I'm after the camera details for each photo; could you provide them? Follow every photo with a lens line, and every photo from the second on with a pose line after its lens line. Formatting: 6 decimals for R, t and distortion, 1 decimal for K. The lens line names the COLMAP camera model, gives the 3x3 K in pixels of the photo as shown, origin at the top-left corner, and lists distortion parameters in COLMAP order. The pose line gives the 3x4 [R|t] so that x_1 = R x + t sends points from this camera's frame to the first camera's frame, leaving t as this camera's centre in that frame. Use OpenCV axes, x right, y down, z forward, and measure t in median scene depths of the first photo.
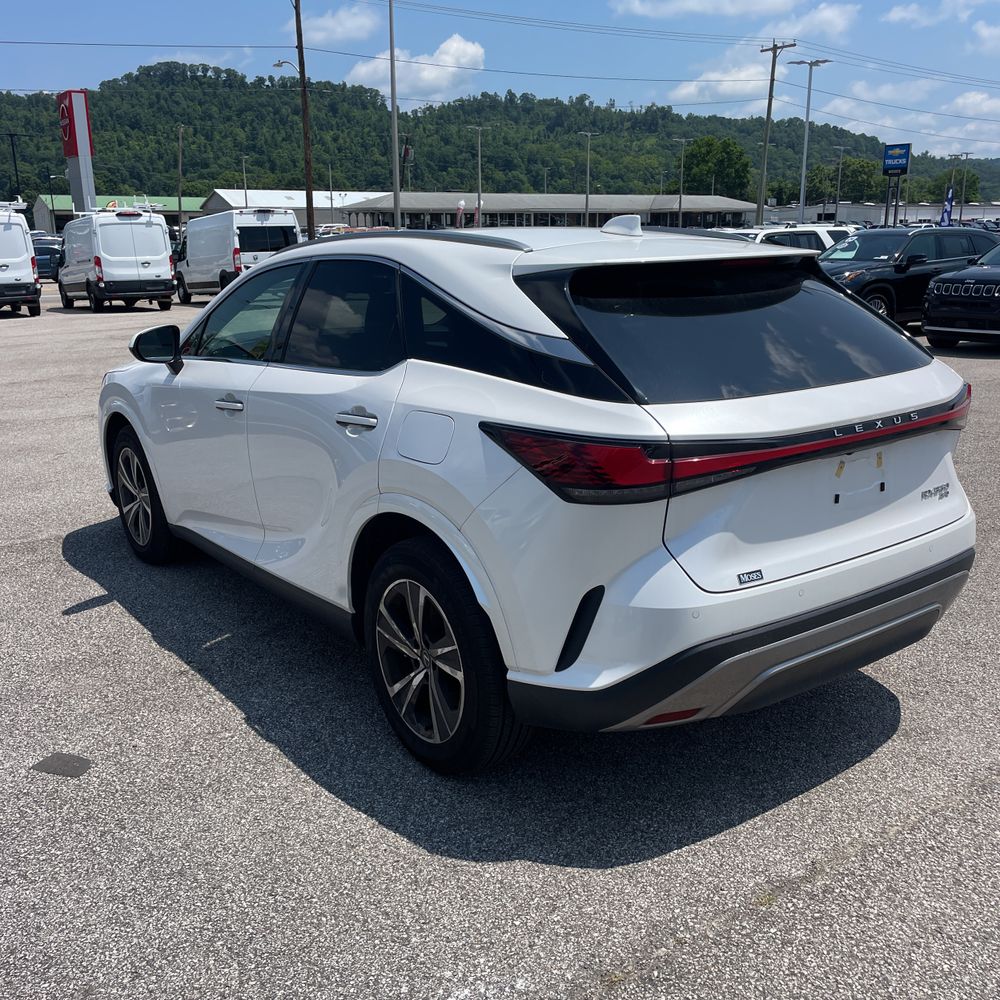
lens RADIAL K [[1020.9, 0, 509.9], [0, 1020.9, 510.1], [0, 0, 1]] dist [0.032715, 0.000000]
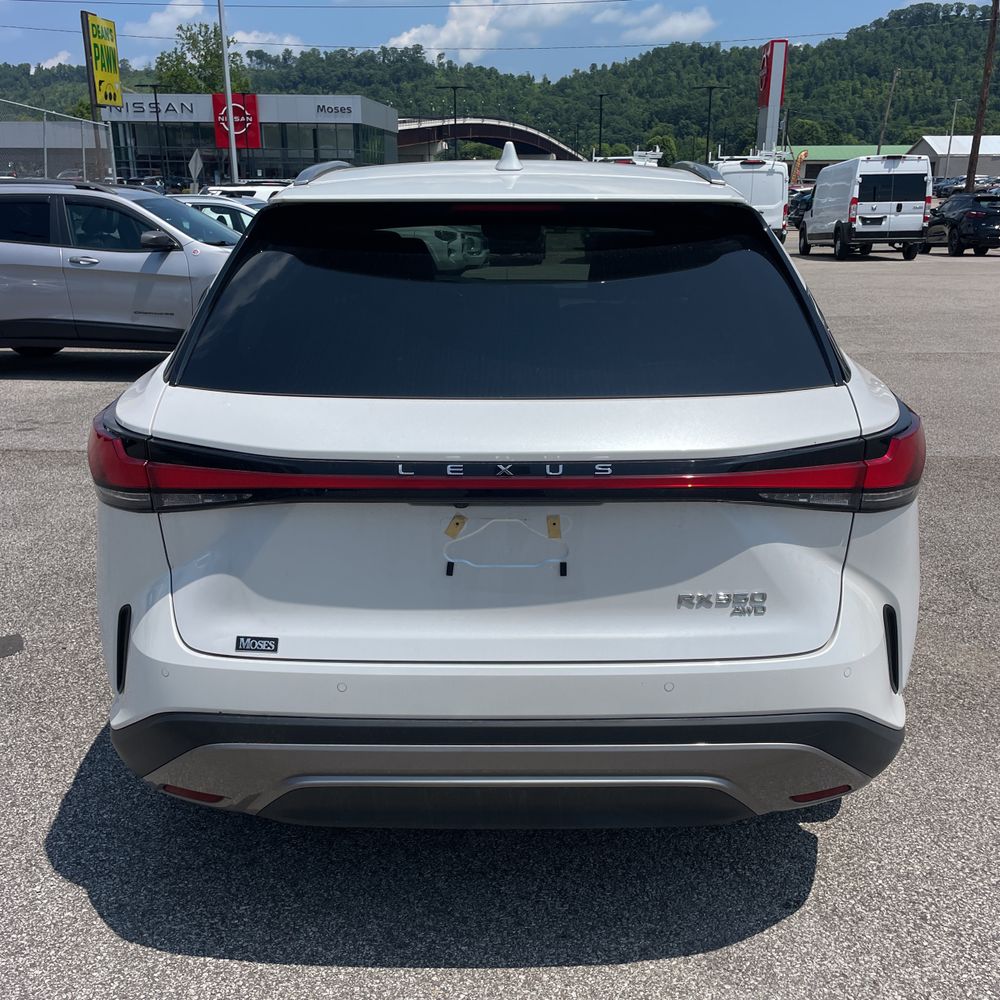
lens RADIAL K [[1020.9, 0, 508.7], [0, 1020.9, 499.0], [0, 0, 1]] dist [0.032715, 0.000000]
pose [[0.798221, 0.191977, -0.570954, 0.510367], [-0.171960, 0.981034, 0.089452, -0.086317], [0.577298, 0.026779, 0.816094, 0.337354]]
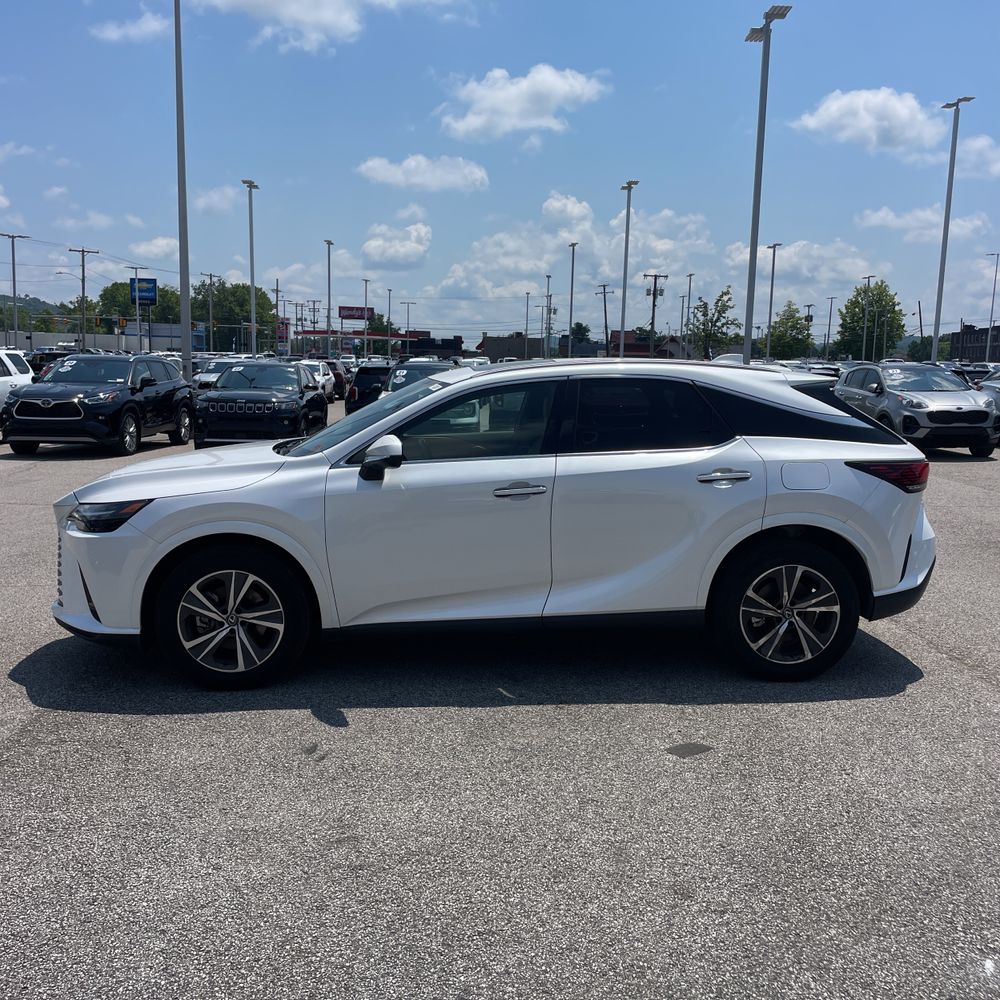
lens RADIAL K [[1020.9, 0, 493.6], [0, 1020.9, 507.5], [0, 0, 1]] dist [0.032715, 0.000000]
pose [[0.545921, -0.098882, 0.831981, -1.360631], [0.198037, 0.980102, -0.013460, -0.075192], [-0.814095, 0.172112, 0.554641, 0.351306]]
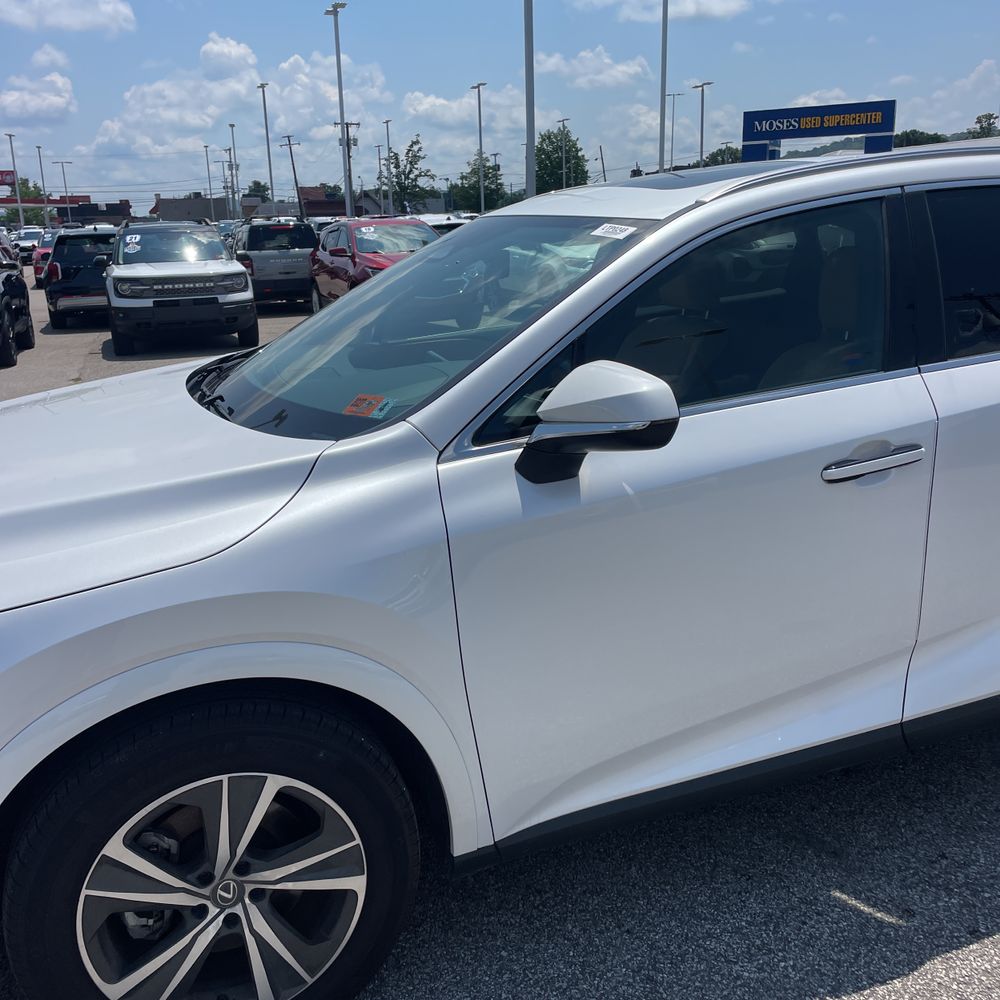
lens RADIAL K [[1020.9, 0, 497.5], [0, 1020.9, 499.5], [0, 0, 1]] dist [0.032715, 0.000000]
pose [[0.269271, -0.253910, 0.928990, -0.853916], [0.282003, 0.943126, 0.176034, -0.241113], [-0.920851, 0.214577, 0.325560, 1.038457]]
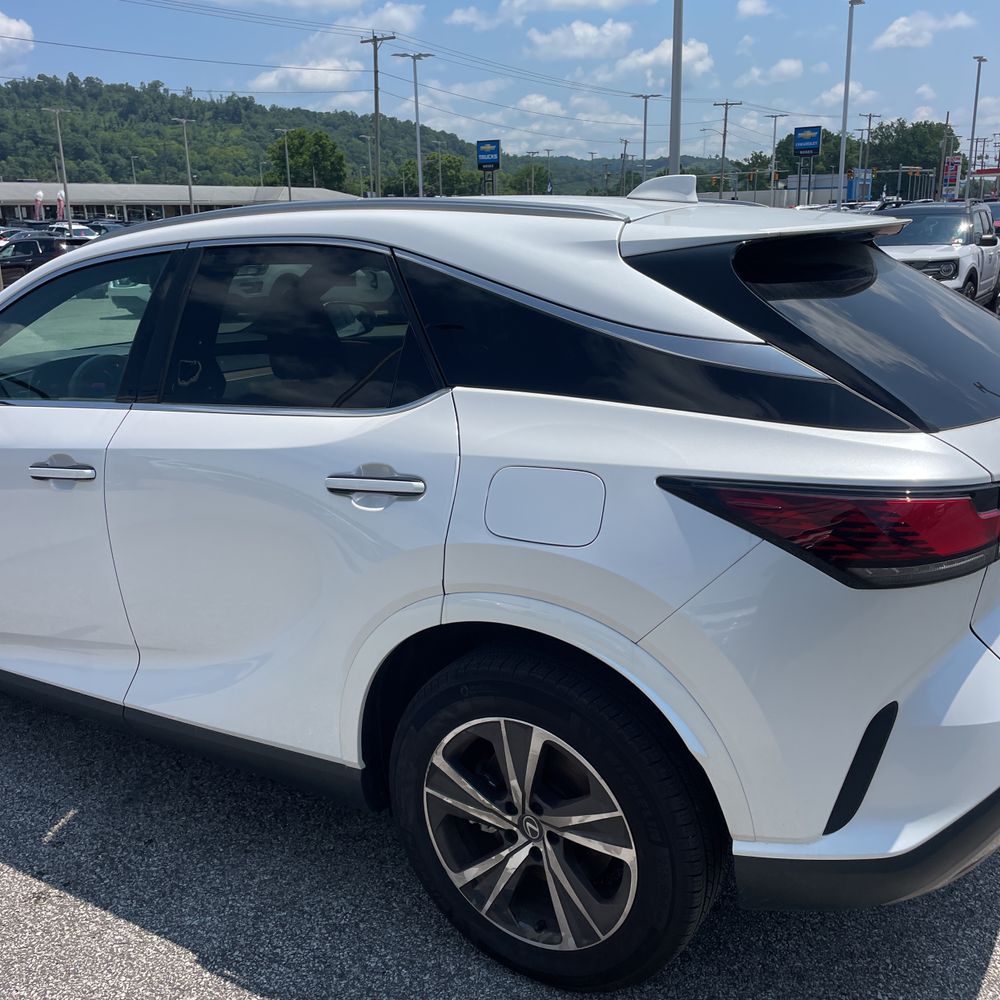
lens RADIAL K [[1020.9, 0, 506.8], [0, 1020.9, 505.8], [0, 0, 1]] dist [0.032715, 0.000000]
pose [[0.930195, -0.110963, 0.349891, -0.248049], [0.110251, 0.993660, 0.022019, -0.065879], [-0.350116, 0.018094, 0.936532, 0.293946]]
